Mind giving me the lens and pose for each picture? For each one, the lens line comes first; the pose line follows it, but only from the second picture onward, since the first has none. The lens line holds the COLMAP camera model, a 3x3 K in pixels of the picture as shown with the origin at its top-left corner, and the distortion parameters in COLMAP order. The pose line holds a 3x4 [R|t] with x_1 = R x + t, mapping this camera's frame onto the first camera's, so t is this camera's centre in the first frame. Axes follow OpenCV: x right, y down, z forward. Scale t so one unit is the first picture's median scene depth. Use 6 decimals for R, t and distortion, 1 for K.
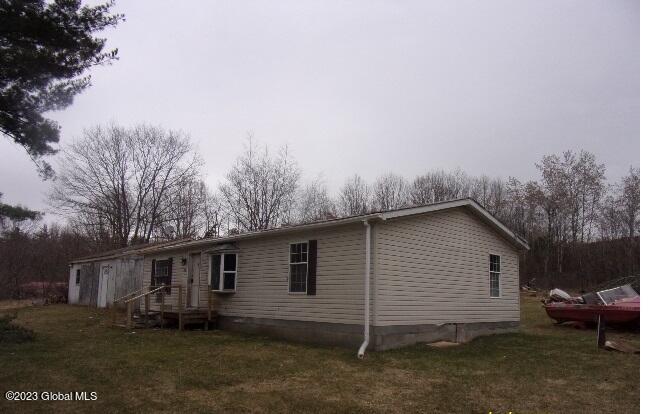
lens RADIAL K [[455.2, 0, 334.9], [0, 455.2, 221.2], [0, 0, 1]] dist [0.002131, 0.001464]
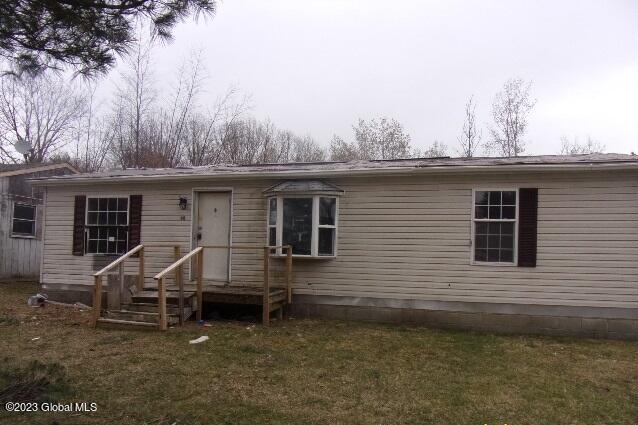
lens RADIAL K [[456.8, 0, 318.5], [0, 456.8, 239.9], [0, 0, 1]] dist [-0.002516, -0.001368]
pose [[0.860161, 0.020485, 0.509611, -0.562399], [-0.094109, 0.988411, 0.119112, 0.055890], [-0.501265, -0.150415, 0.852120, 0.467928]]
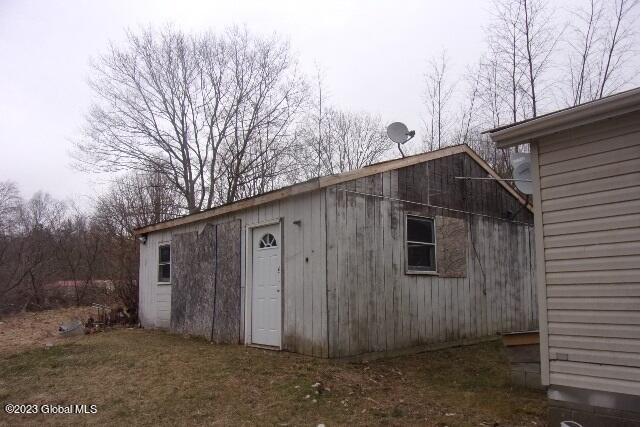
lens RADIAL K [[442.2, 0, 321.0], [0, 442.2, 213.5], [0, 0, 1]] dist [-0.006619, -0.002068]
pose [[0.998097, -0.043043, -0.044144, -0.701999], [0.043082, 0.999072, -0.000071, 0.144800], [0.044107, -0.001831, 0.999025, 1.054763]]
